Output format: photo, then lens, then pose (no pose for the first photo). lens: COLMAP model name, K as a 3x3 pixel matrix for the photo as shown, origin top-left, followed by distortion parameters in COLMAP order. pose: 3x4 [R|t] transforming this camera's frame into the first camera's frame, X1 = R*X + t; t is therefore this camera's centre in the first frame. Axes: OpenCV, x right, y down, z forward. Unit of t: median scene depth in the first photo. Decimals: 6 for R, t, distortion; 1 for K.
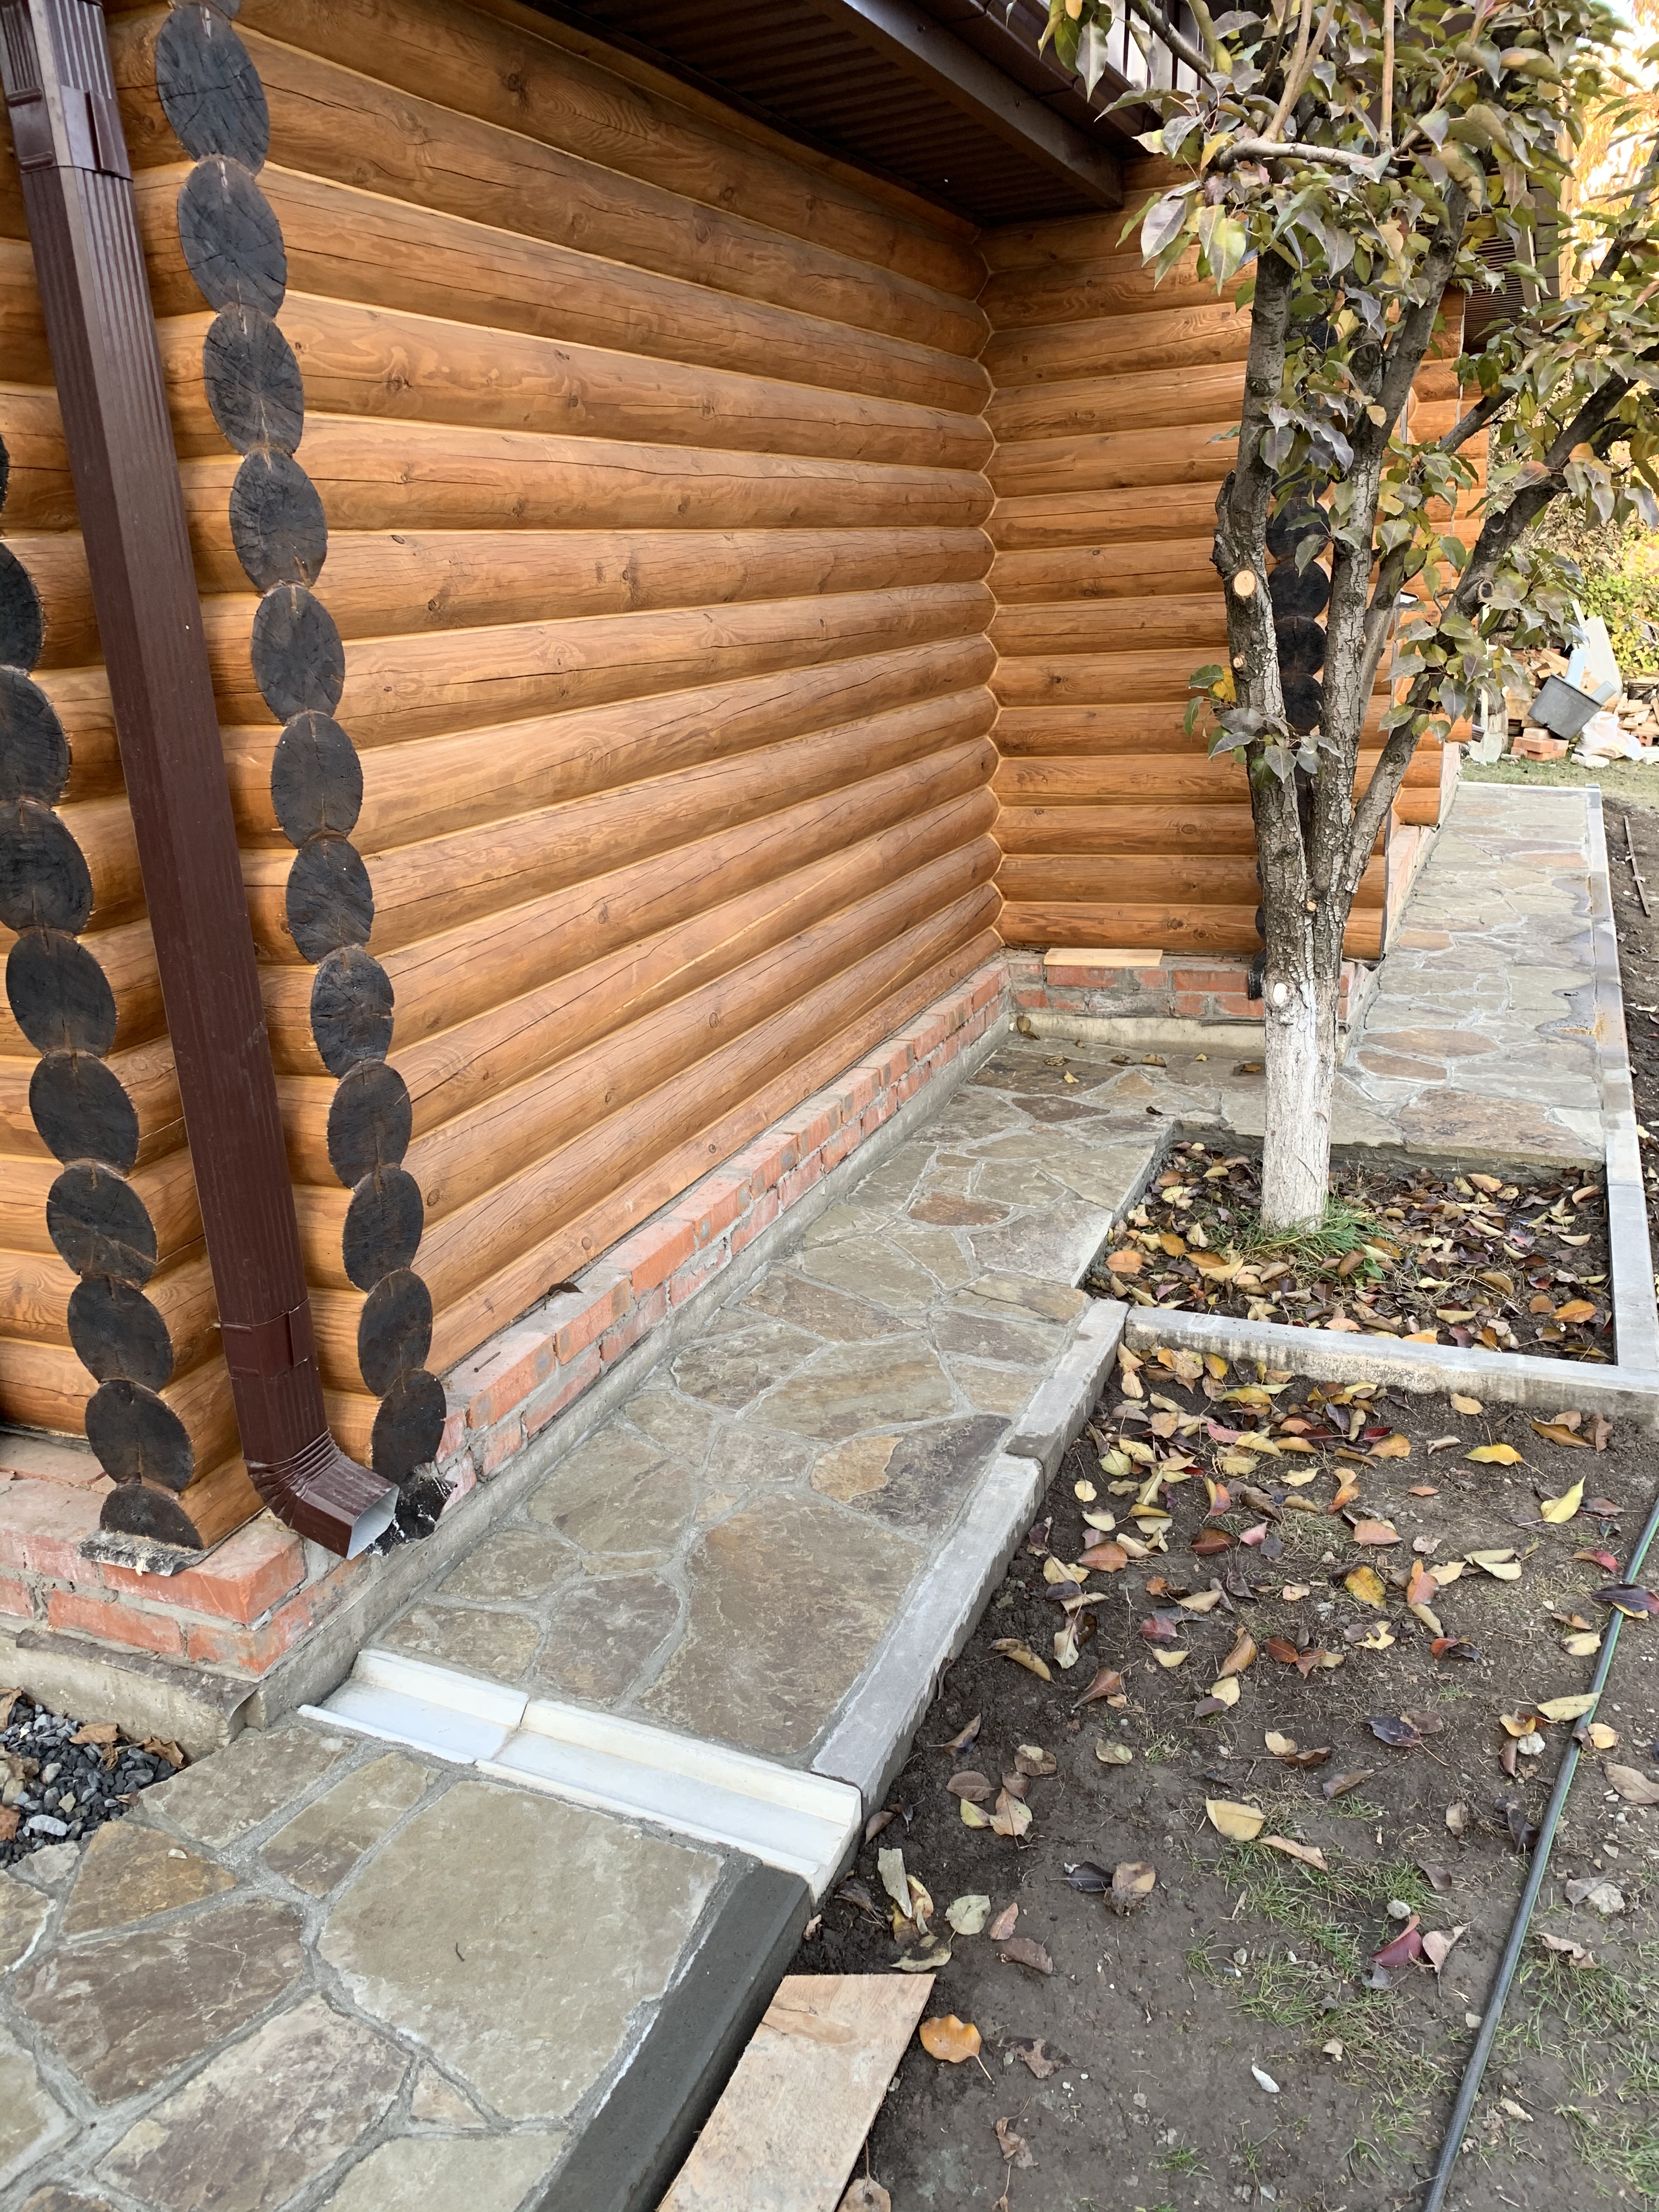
lens RADIAL K [[1698.3, 0, 829.5], [0, 1698.3, 1106.0], [0, 0, 1]] dist [0.084990, -0.081405]
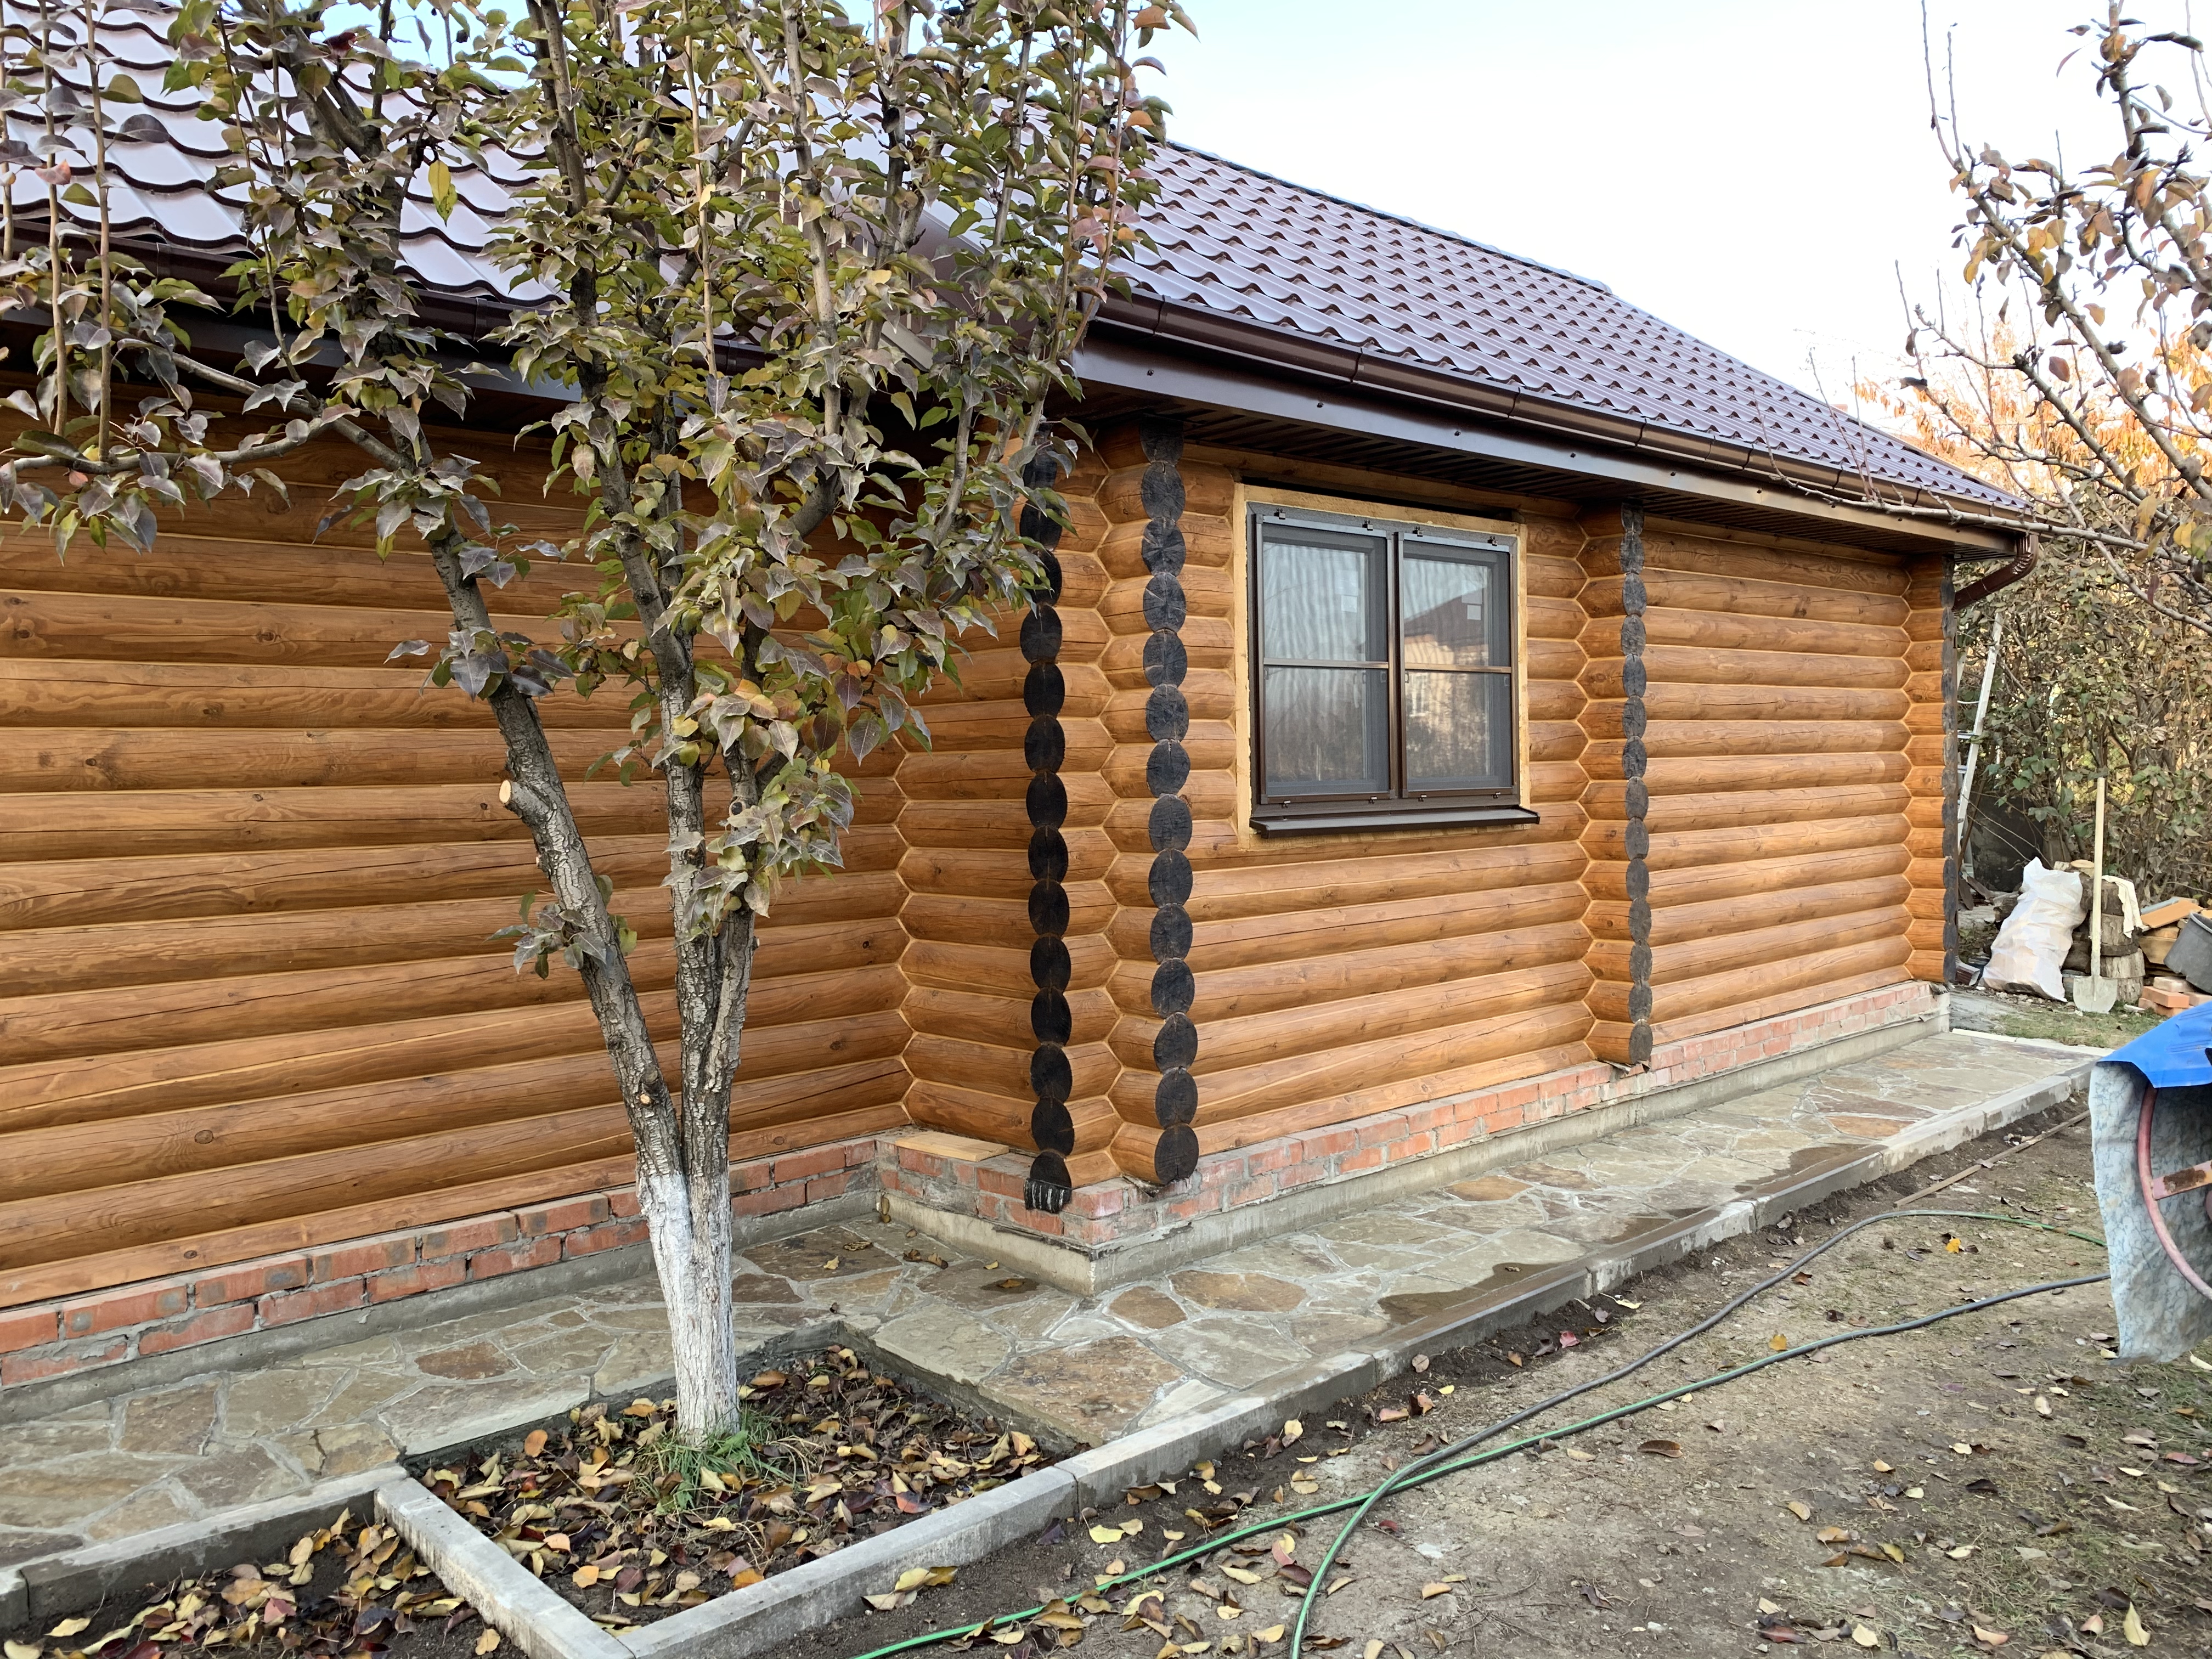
lens RADIAL K [[1709.0, 0, 1077.5], [0, 1709.0, 829.6], [0, 0, 1]] dist [0.085053, -0.106393]
pose [[0.898144, 0.052190, -0.436593, 0.994267], [-0.159554, 0.963936, -0.213001, -0.098672], [0.409731, 0.260965, 0.874081, 0.183903]]
